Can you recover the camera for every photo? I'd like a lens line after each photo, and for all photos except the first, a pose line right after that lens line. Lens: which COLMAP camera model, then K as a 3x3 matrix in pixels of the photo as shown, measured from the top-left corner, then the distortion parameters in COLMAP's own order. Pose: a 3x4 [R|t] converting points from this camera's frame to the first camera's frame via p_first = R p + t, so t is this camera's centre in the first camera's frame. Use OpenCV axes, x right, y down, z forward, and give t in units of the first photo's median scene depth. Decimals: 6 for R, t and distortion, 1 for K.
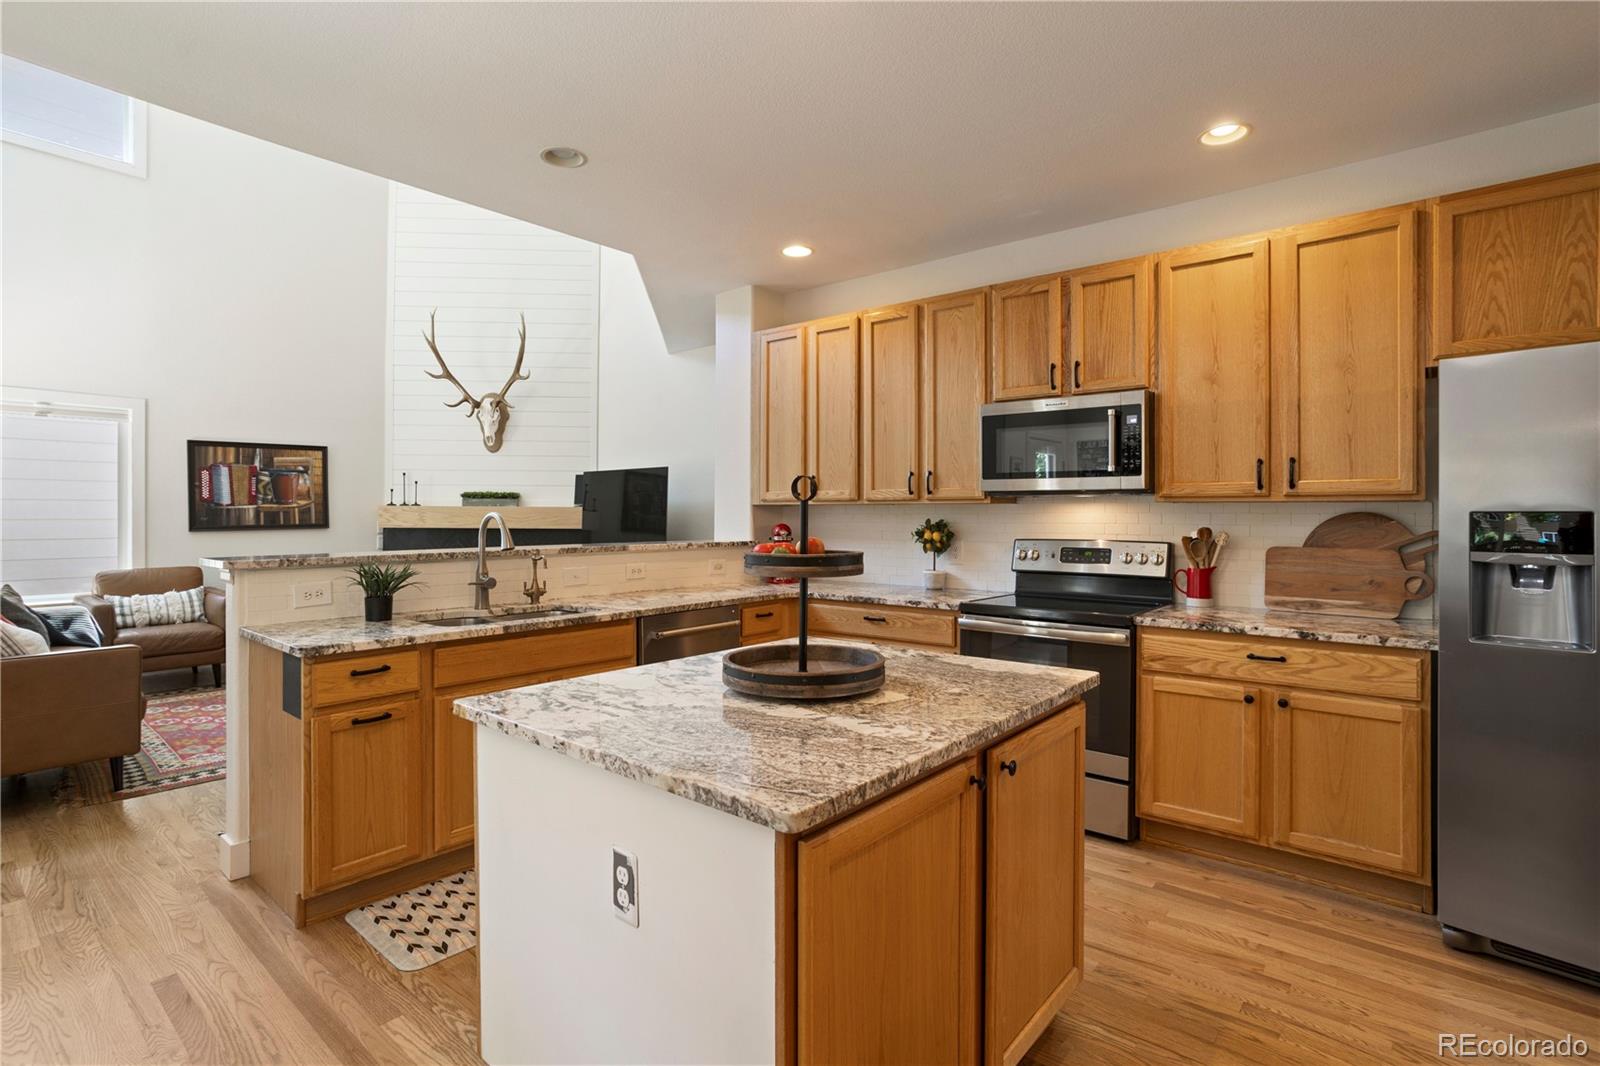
lens RADIAL K [[777.9, 0, 807.3], [0, 777.9, 513.0], [0, 0, 1]] dist [-0.046806, 0.029009]
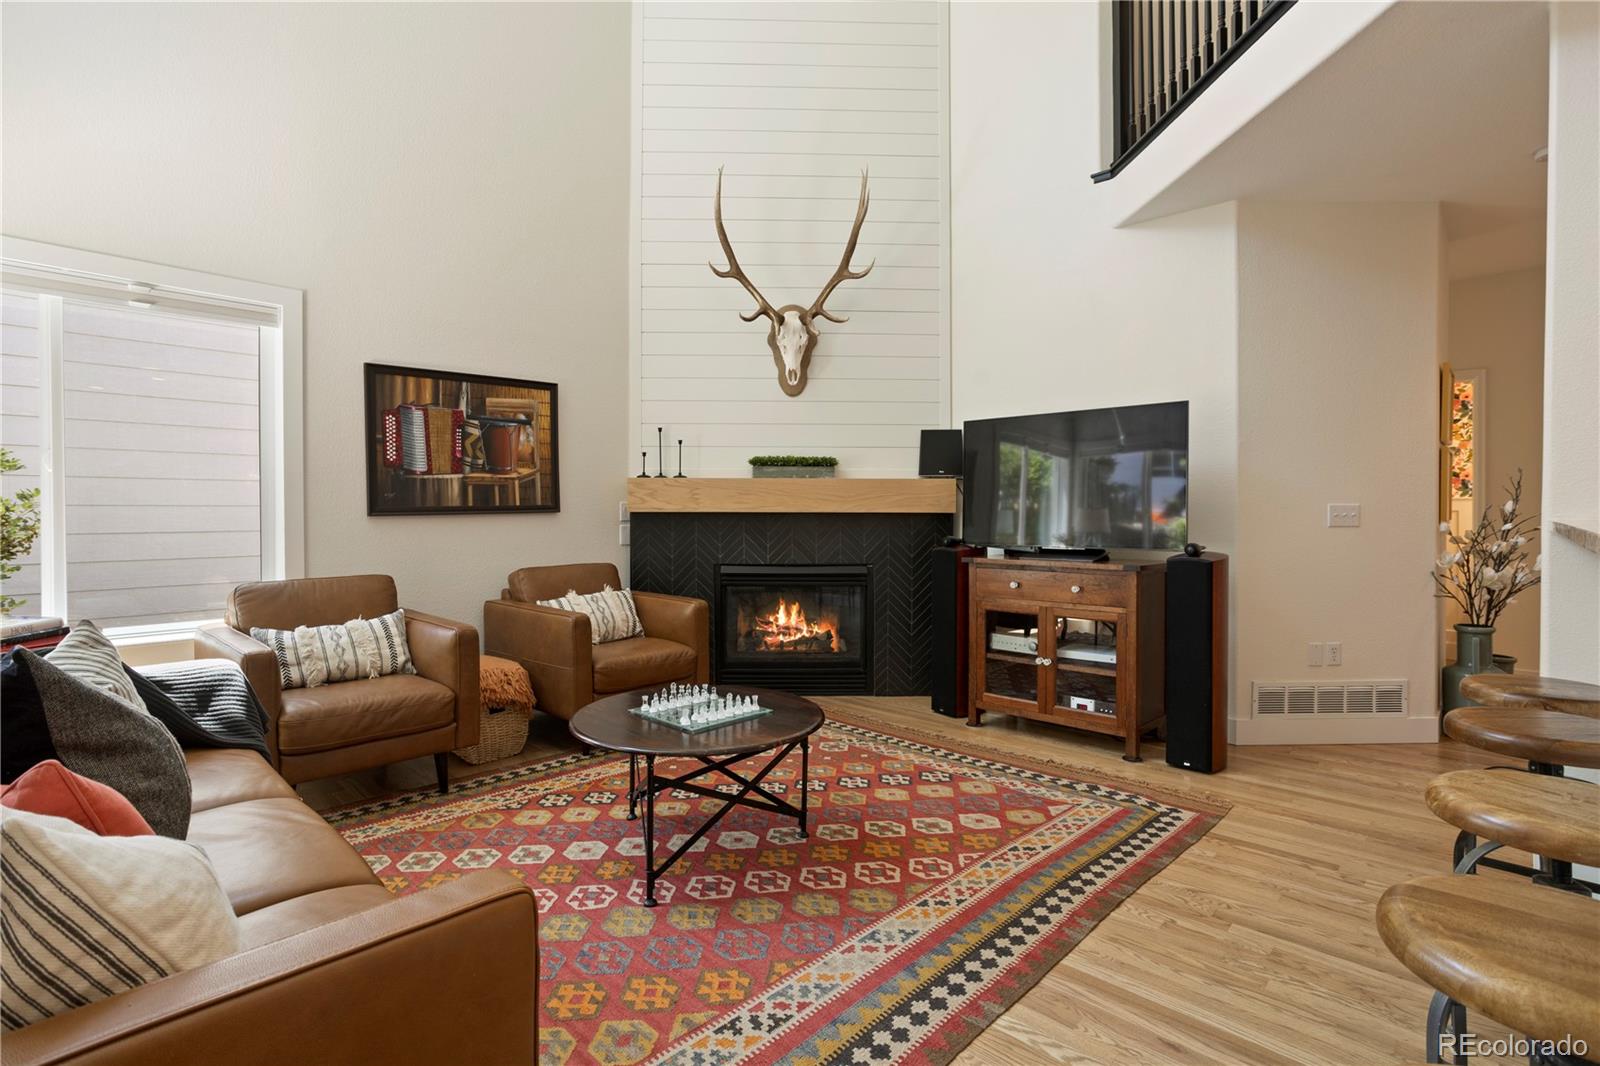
lens RADIAL K [[777.9, 0, 807.3], [0, 777.9, 513.0], [0, 0, 1]] dist [-0.046806, 0.029009]
pose [[0.998642, -0.004459, -0.051906, -0.421322], [0.004590, 0.999987, 0.002416, 0.021575], [0.051895, -0.002650, 0.998649, 0.403456]]
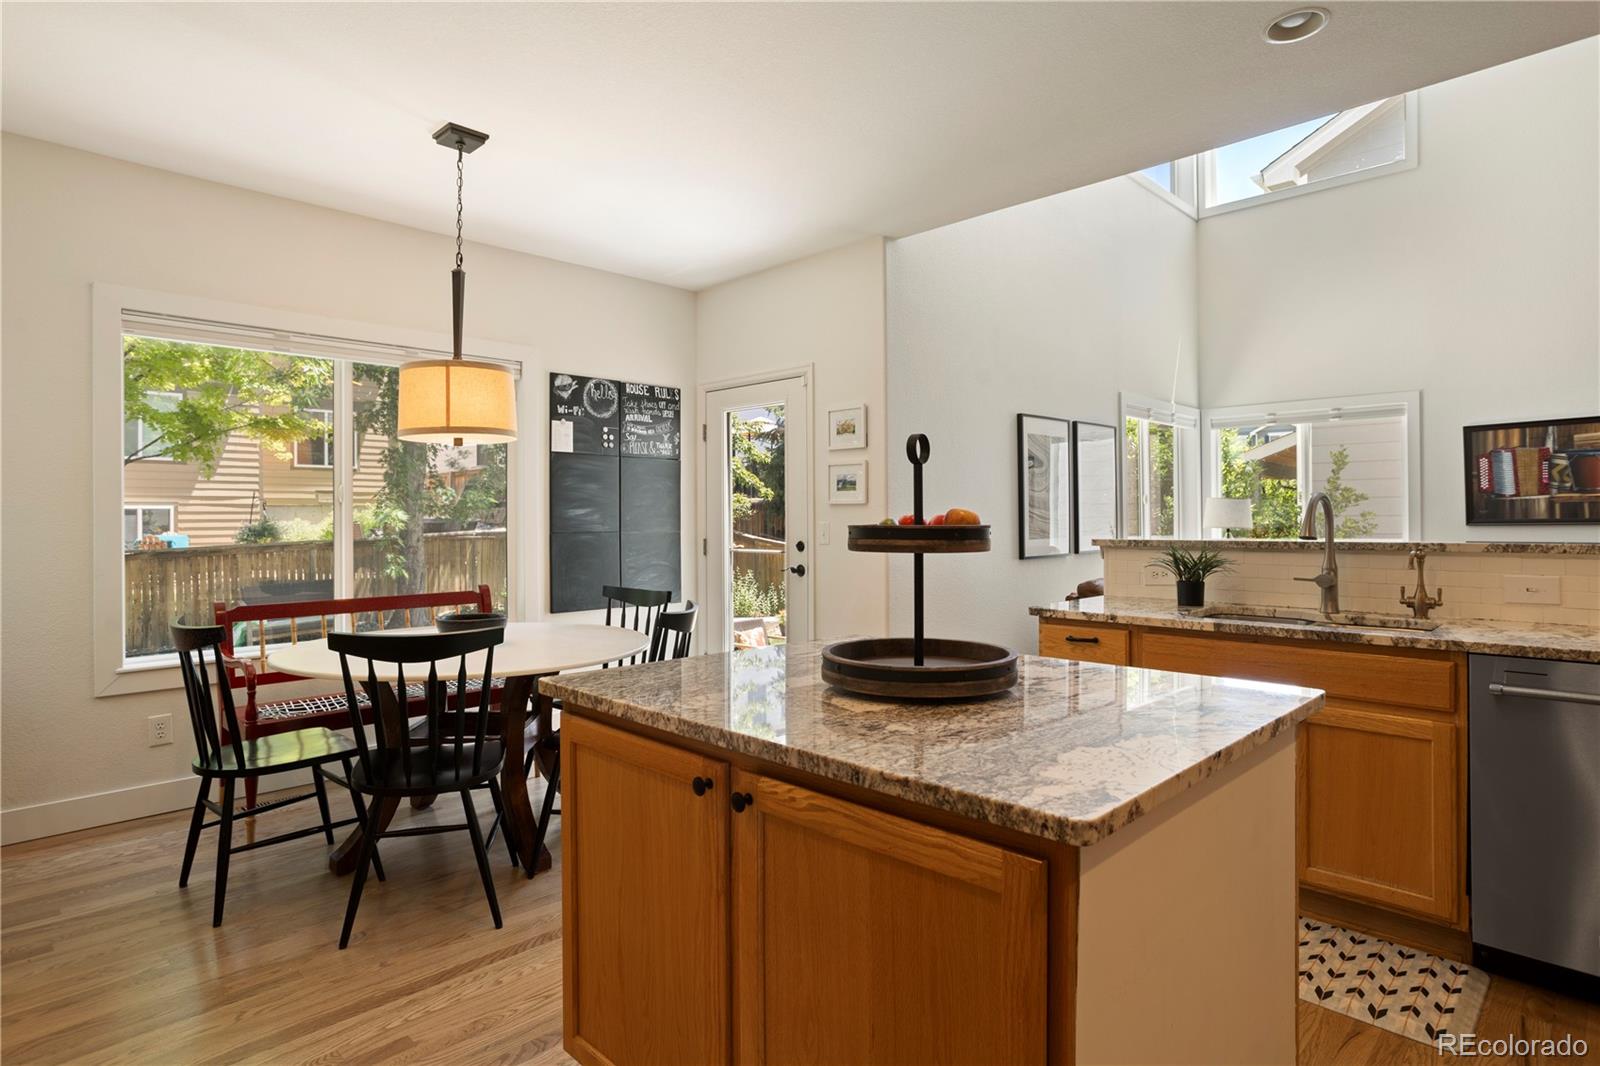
lens RADIAL K [[839.2, 0, 796.3], [0, 839.2, 514.4], [0, 0, 1]] dist [-0.000691, 0.000438]
pose [[-0.094495, -0.005911, -0.995508, 0.268293], [0.004913, 0.999967, -0.006404, 0.013053], [0.995513, -0.005496, -0.094463, 0.281755]]
